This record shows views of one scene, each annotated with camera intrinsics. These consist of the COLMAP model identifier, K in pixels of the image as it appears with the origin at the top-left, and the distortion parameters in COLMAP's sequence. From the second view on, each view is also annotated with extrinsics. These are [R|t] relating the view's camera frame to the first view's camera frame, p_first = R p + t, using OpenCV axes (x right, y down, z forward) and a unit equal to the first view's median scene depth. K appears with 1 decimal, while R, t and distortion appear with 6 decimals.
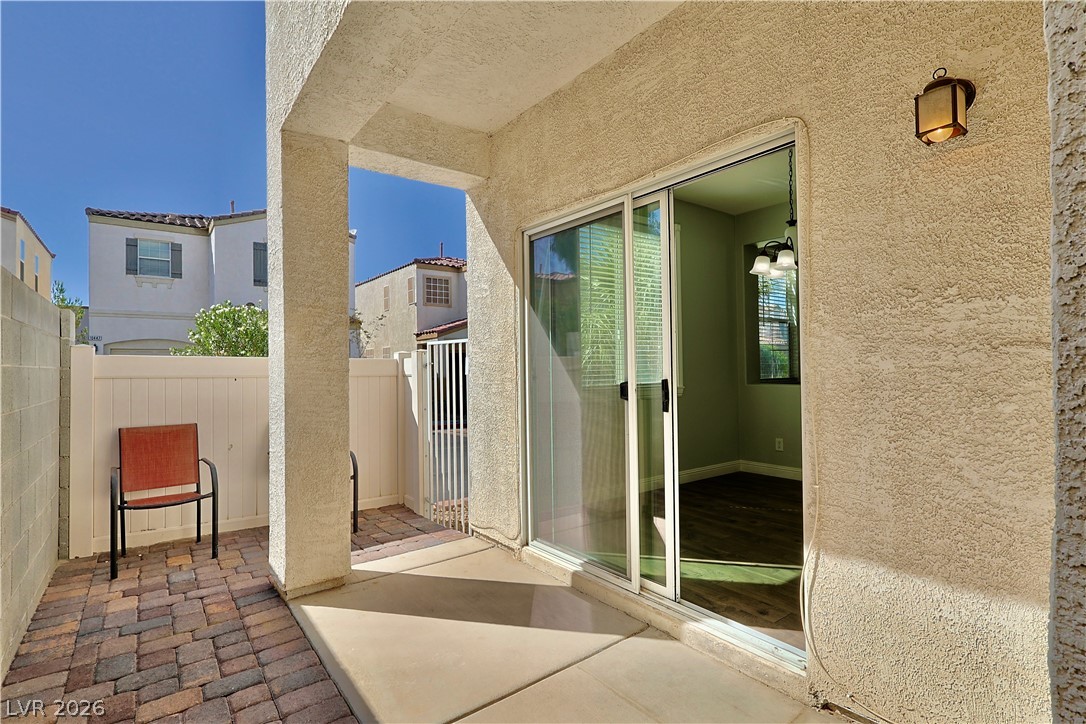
lens RADIAL K [[534.3, 0, 540.2], [0, 534.3, 362.5], [0, 0, 1]] dist [-0.000511, 0.001932]
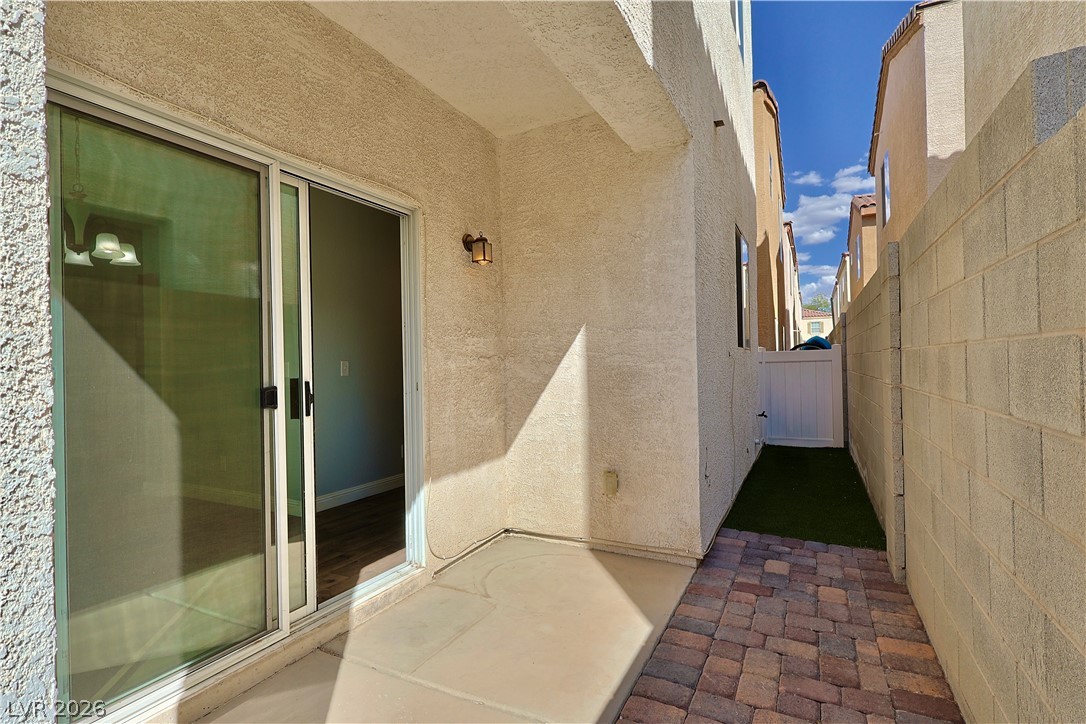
lens RADIAL K [[534.3, 0, 539.1], [0, 534.3, 361.8], [0, 0, 1]] dist [-0.000511, 0.001932]
pose [[-0.442712, 0.023038, 0.896368, -0.849752], [0.013535, 0.999728, -0.019010, 0.021636], [-0.896562, 0.003717, -0.442903, 1.127791]]
